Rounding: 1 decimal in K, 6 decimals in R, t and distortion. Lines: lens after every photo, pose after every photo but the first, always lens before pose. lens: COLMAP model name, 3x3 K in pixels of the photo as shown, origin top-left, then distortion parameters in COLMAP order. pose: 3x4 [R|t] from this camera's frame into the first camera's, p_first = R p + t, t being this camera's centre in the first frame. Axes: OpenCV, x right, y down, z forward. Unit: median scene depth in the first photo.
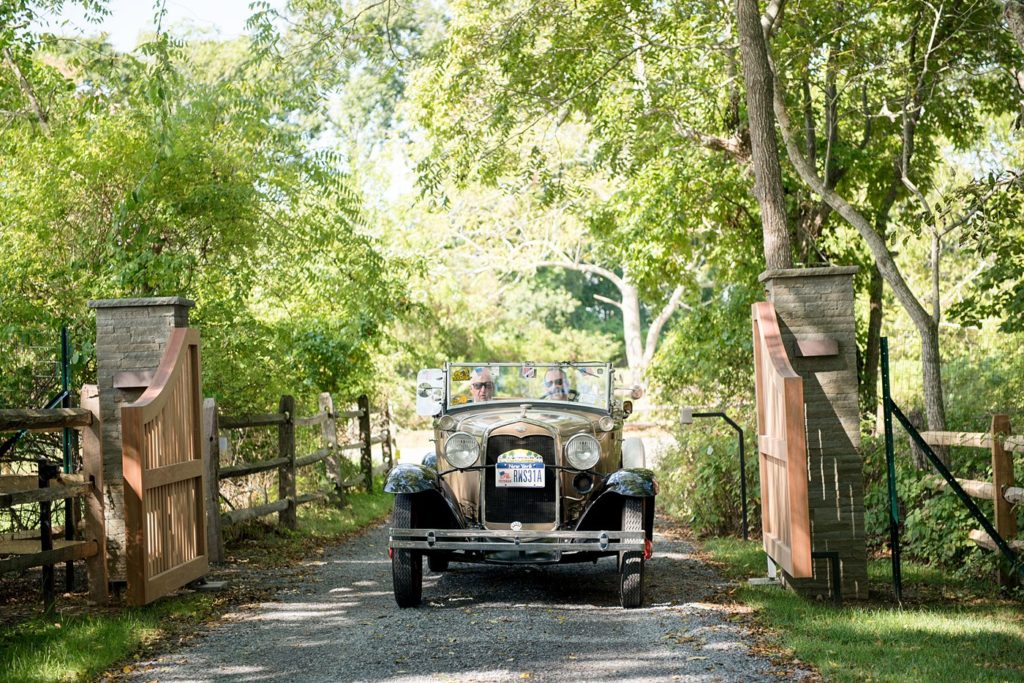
lens RADIAL K [[2228.8, 0, 512.0], [0, 2228.8, 341.5], [0, 0, 1]] dist [0.300413, -0.381131]
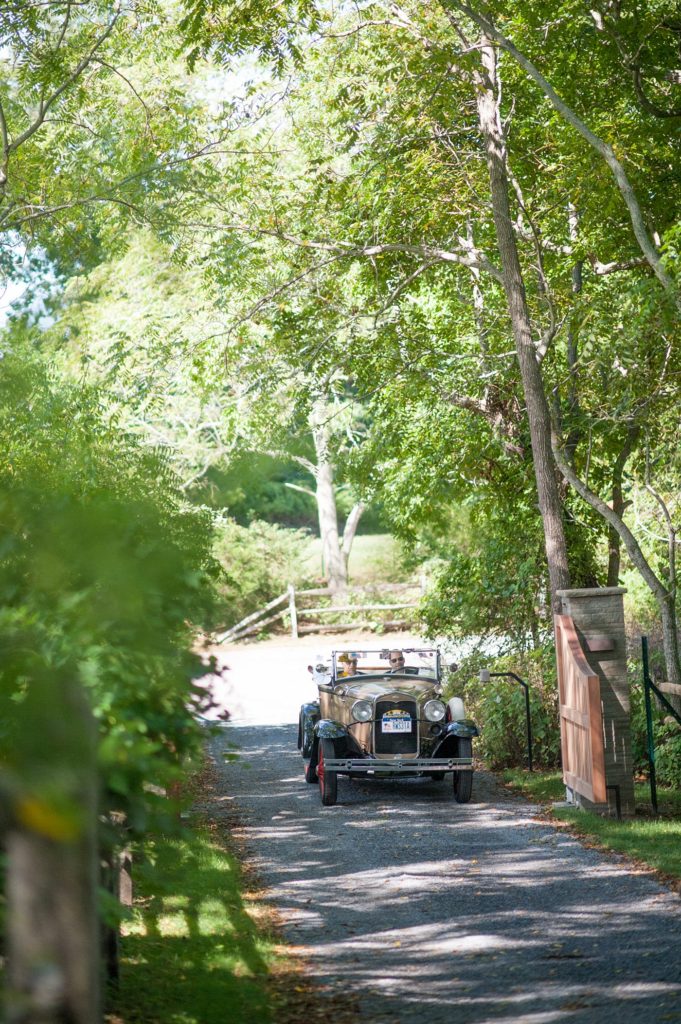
lens RADIAL K [[2795.1, 0, 340.5], [0, 2795.1, 512.0], [0, 0, 1]] dist [0.015809, -0.700150]
pose [[0.996977, -0.012329, 0.076710, -0.149754], [0.011896, 0.999911, 0.006091, -0.084516], [-0.076778, -0.005160, 0.997035, -0.703666]]
